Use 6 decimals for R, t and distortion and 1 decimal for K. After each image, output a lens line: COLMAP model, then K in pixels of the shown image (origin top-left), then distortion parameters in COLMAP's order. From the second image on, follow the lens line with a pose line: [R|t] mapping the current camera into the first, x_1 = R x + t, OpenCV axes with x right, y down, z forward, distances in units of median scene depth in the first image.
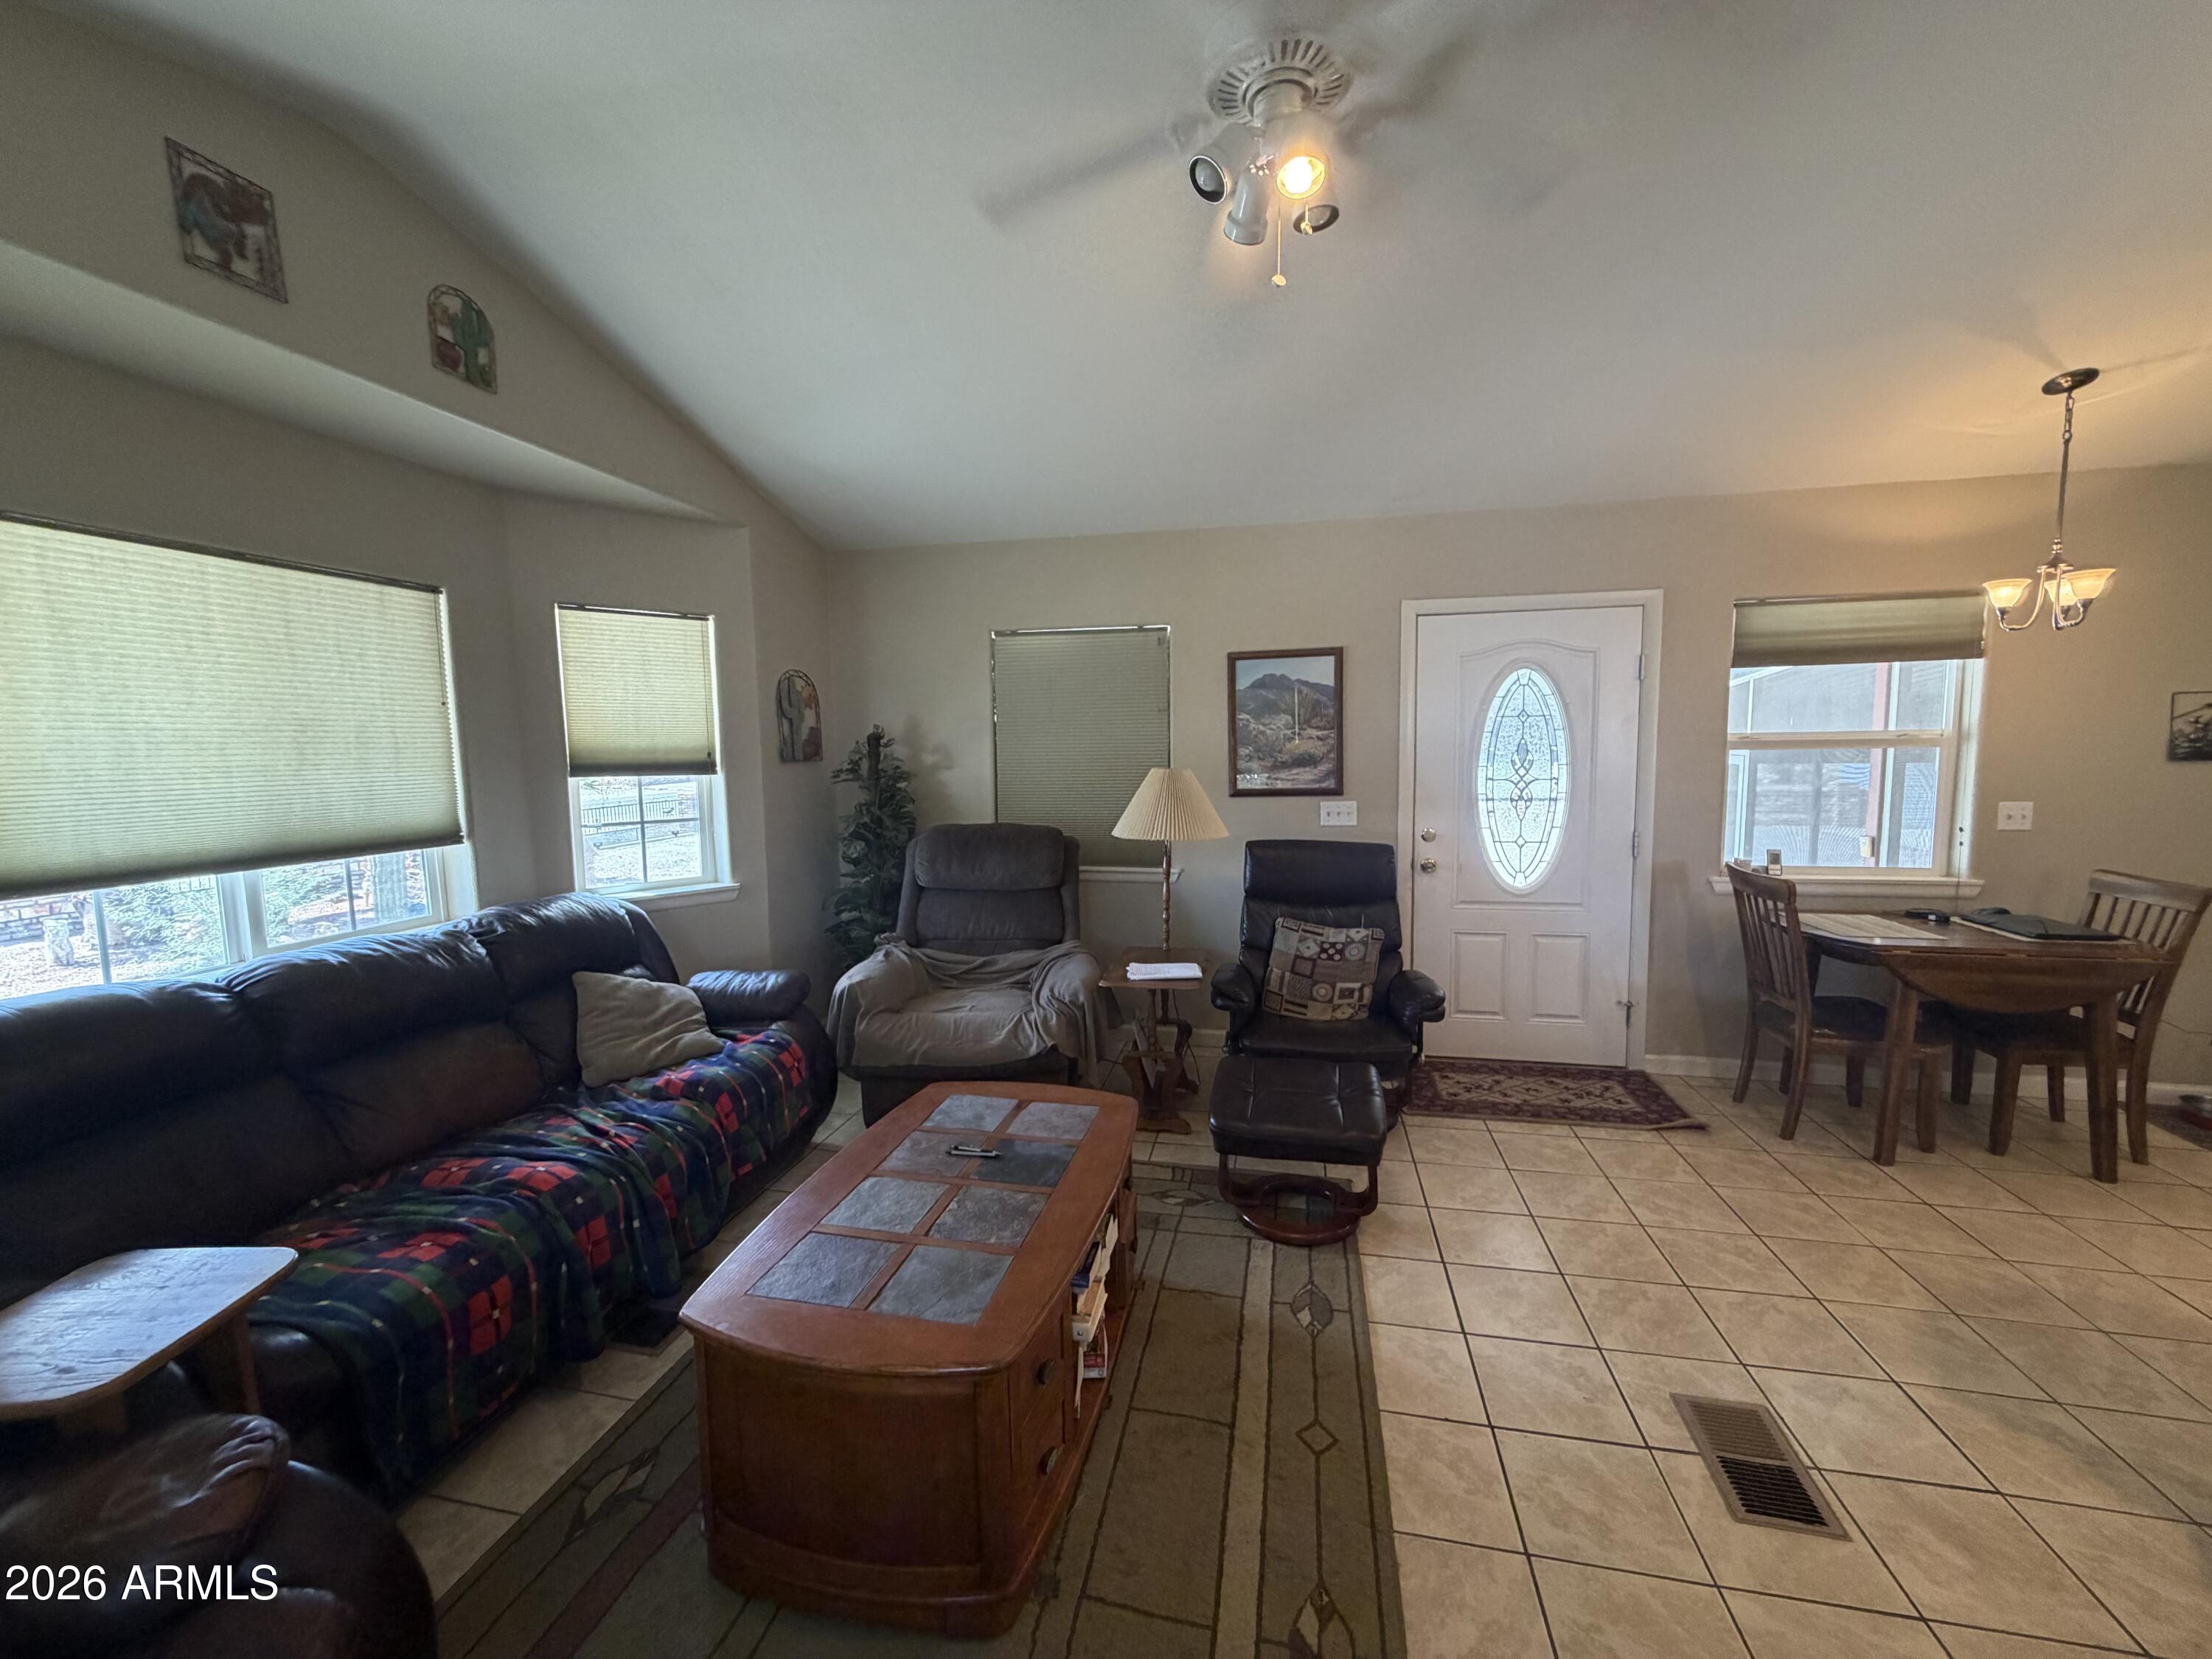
lens RADIAL K [[878.3, 0, 1100.4], [0, 878.3, 829.2], [0, 0, 1]] dist [0.000353, -0.000630]
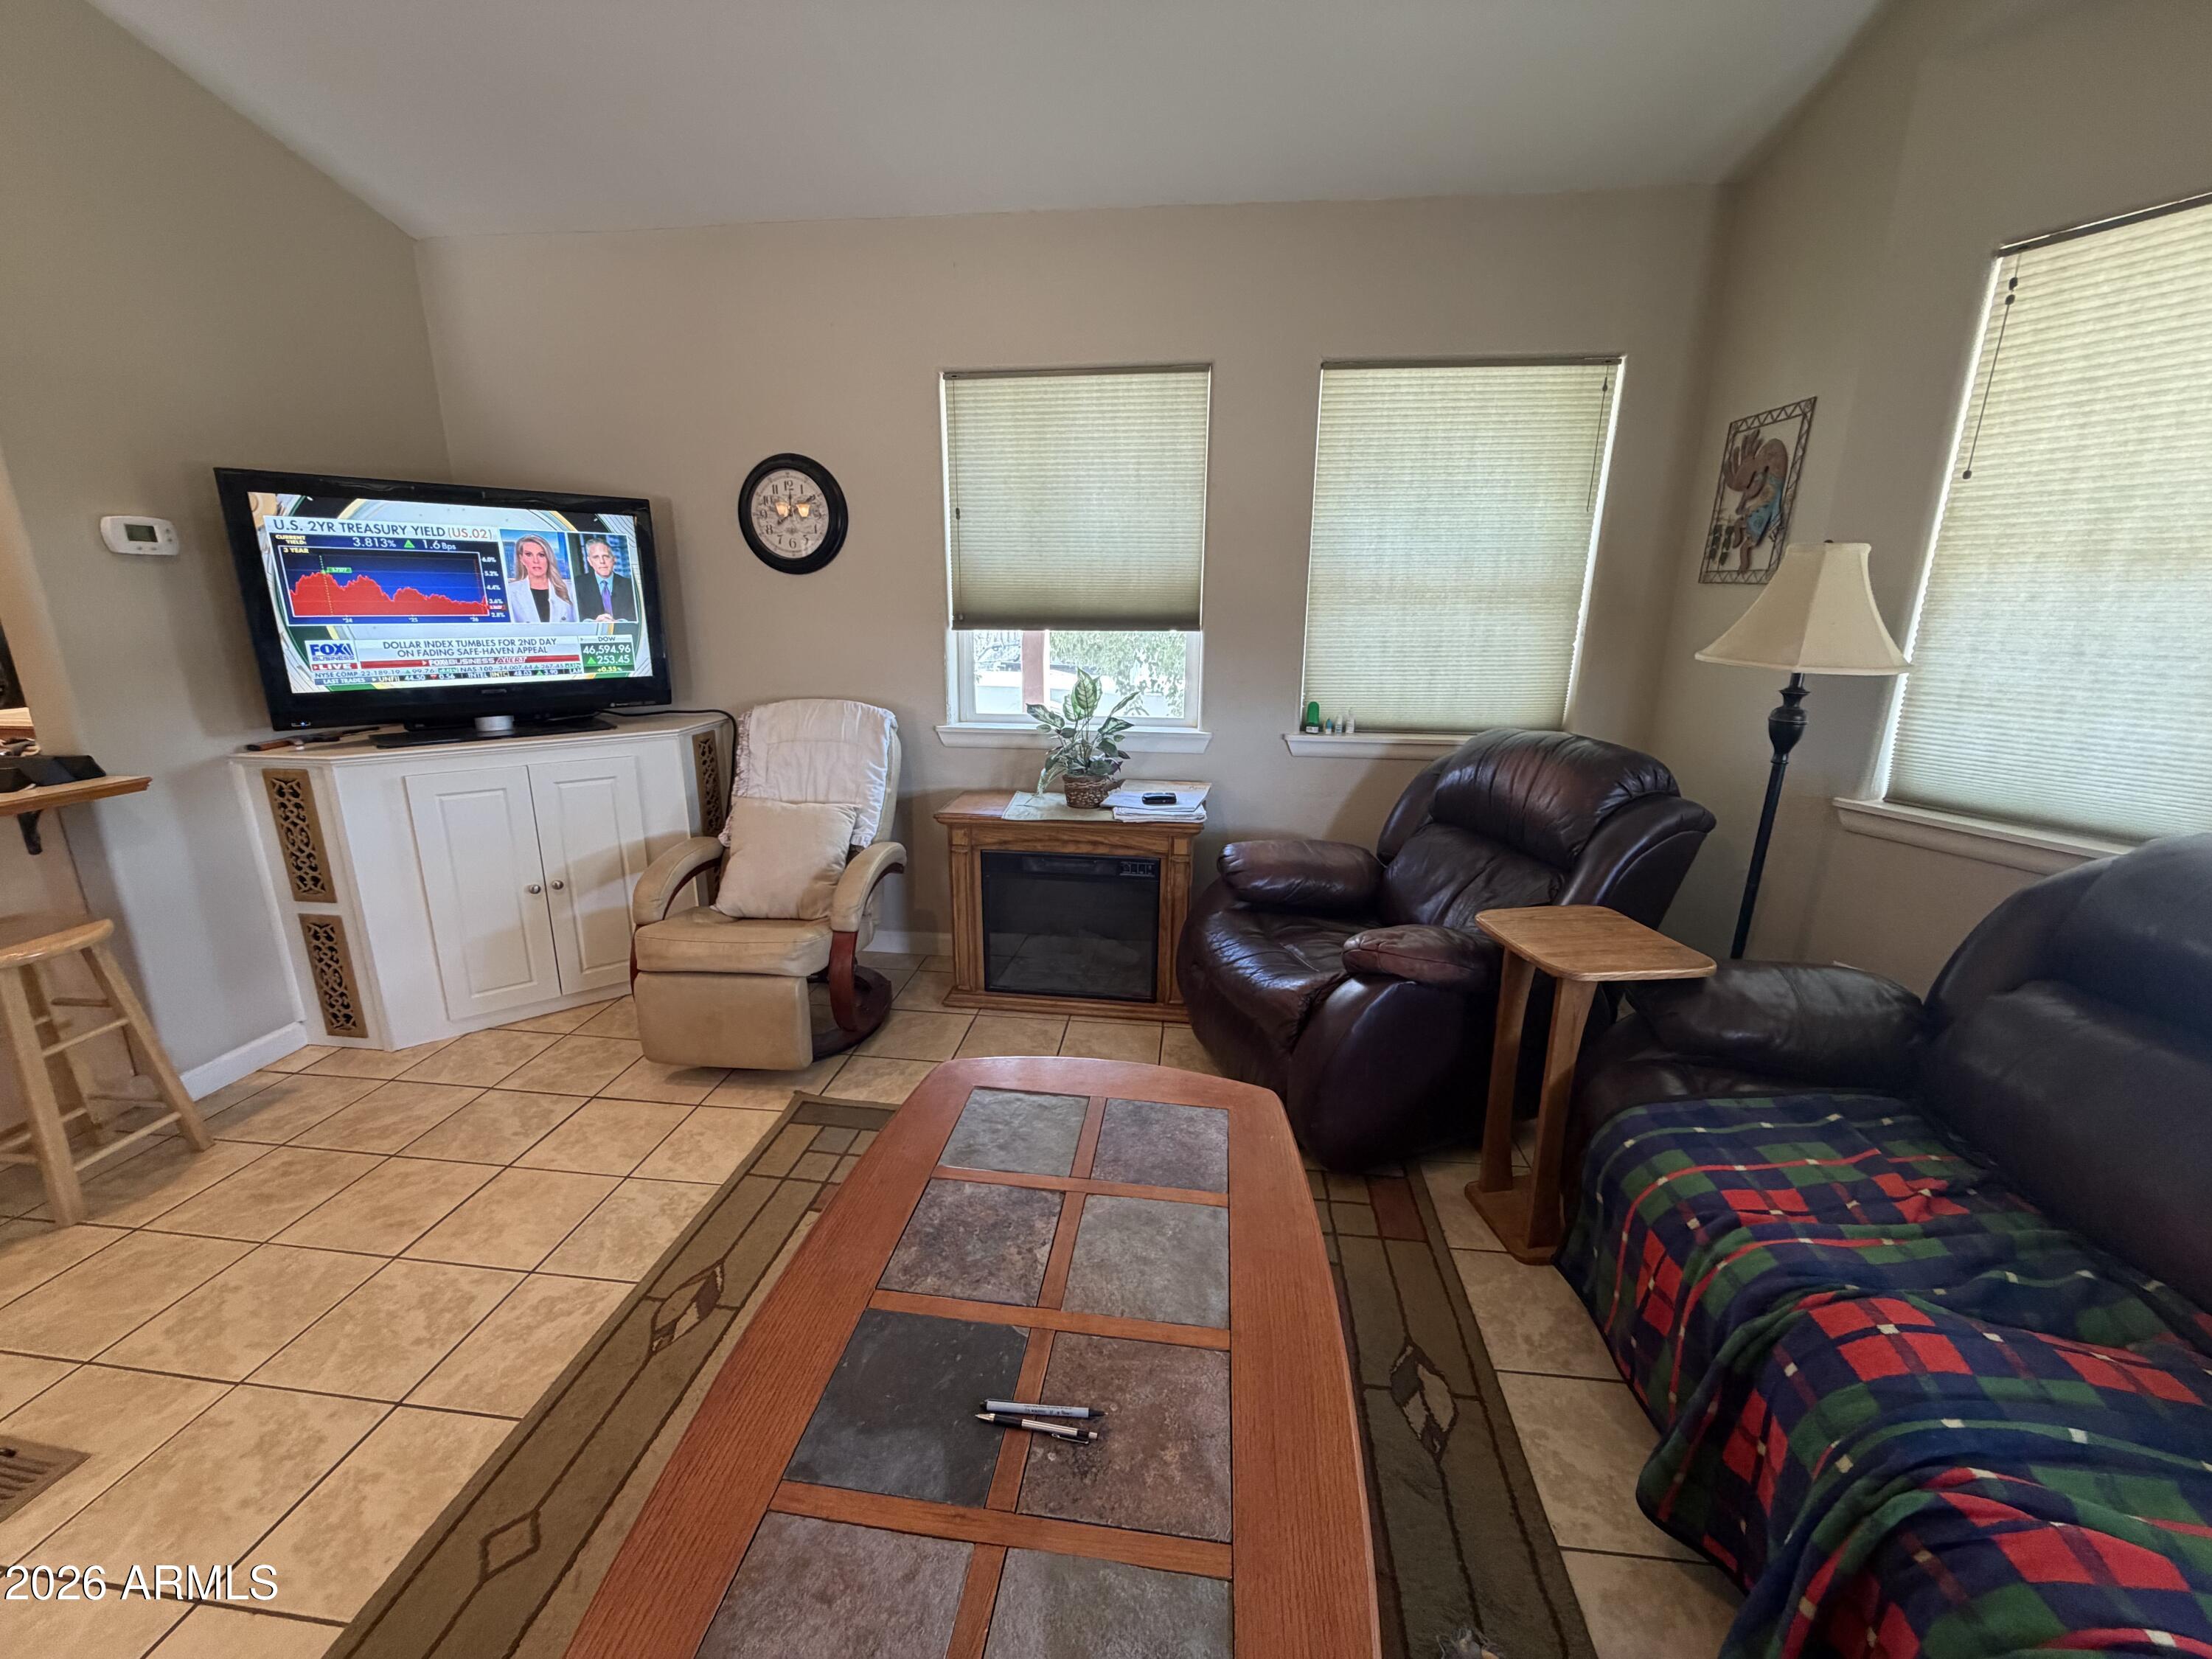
lens RADIAL K [[878.3, 0, 1102.5], [0, 878.3, 829.4], [0, 0, 1]] dist [0.000353, -0.000630]
pose [[-0.995249, 0.030176, -0.092567, -0.112951], [-0.004305, 0.936189, 0.351470, -0.045705], [0.097266, 0.350199, -0.931612, 1.027244]]
